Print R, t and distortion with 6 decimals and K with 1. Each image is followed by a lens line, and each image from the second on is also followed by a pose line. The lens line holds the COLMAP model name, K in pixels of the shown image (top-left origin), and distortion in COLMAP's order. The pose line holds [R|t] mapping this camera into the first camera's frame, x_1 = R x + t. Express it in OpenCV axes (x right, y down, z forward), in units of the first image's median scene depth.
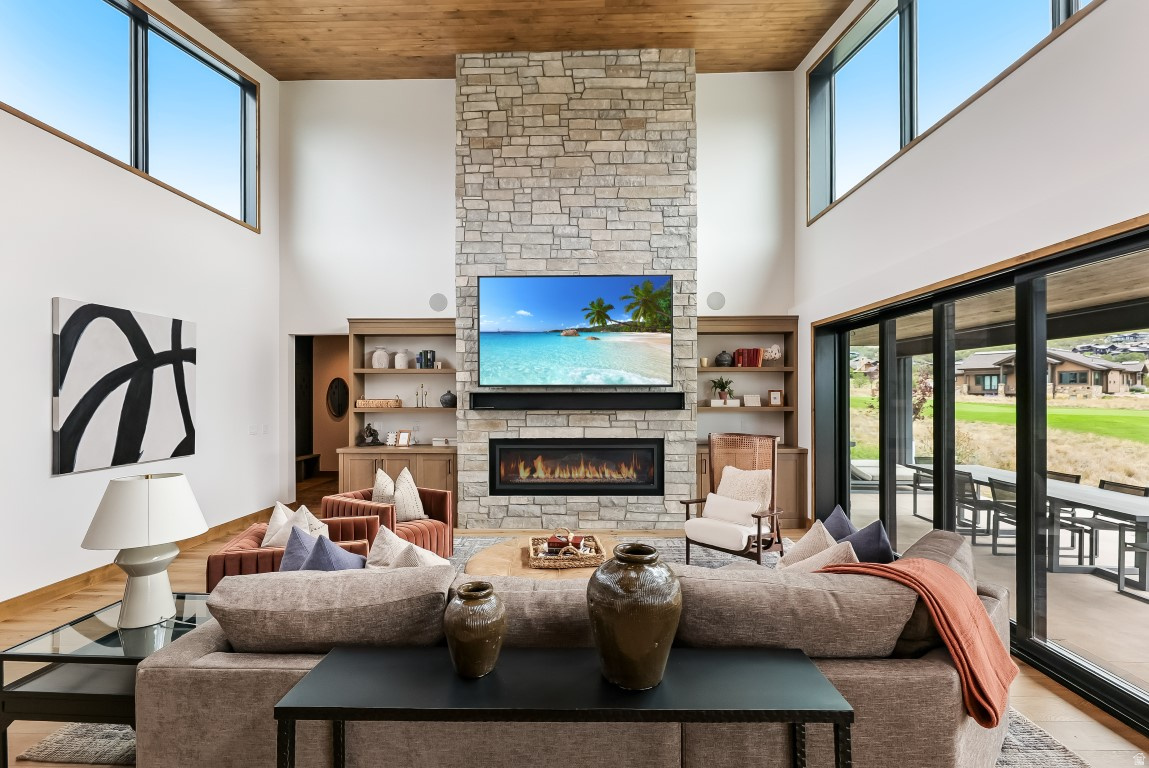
lens RADIAL K [[493.5, 0, 574.5], [0, 493.5, 384.0], [0, 0, 1]] dist [-0.001085, -0.000127]
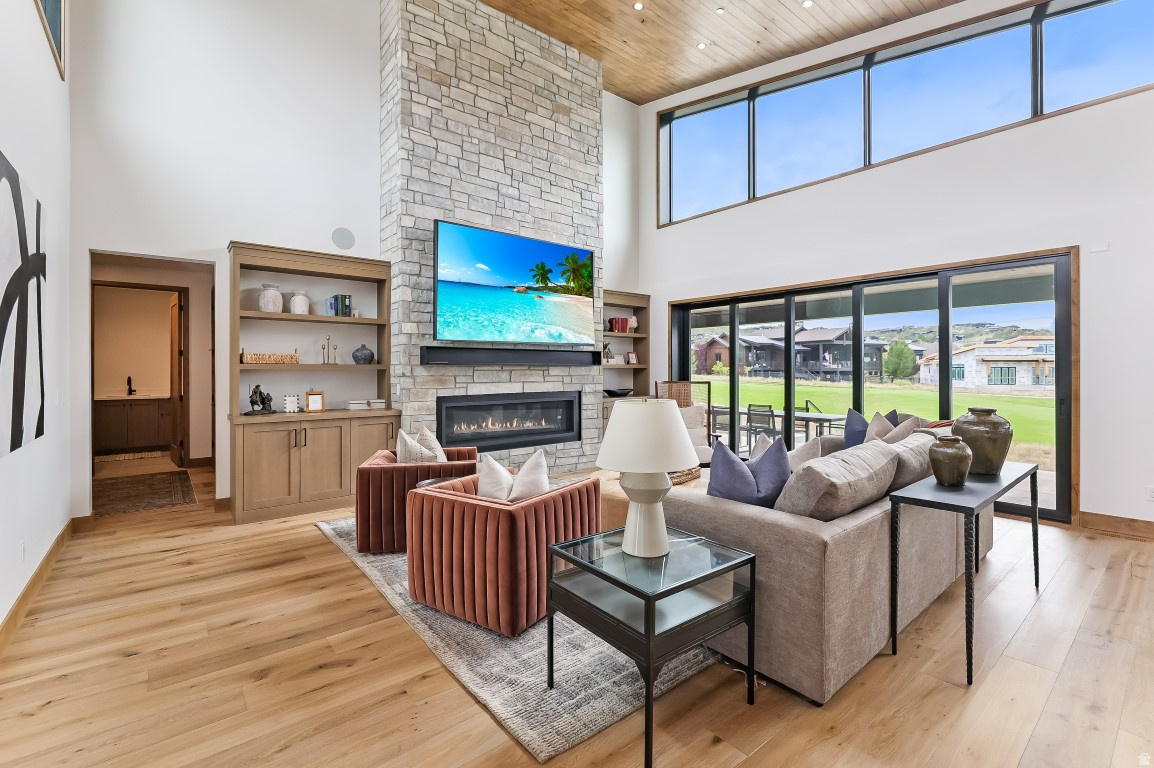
lens RADIAL K [[506.3, 0, 577.6], [0, 506.3, 360.5], [0, 0, 1]] dist [0.000550, 0.000170]
pose [[0.759169, 0.010640, 0.650807, -0.589814], [-0.009536, 0.999941, -0.005225, 0.045438], [-0.650824, -0.002239, 0.759226, 0.107206]]
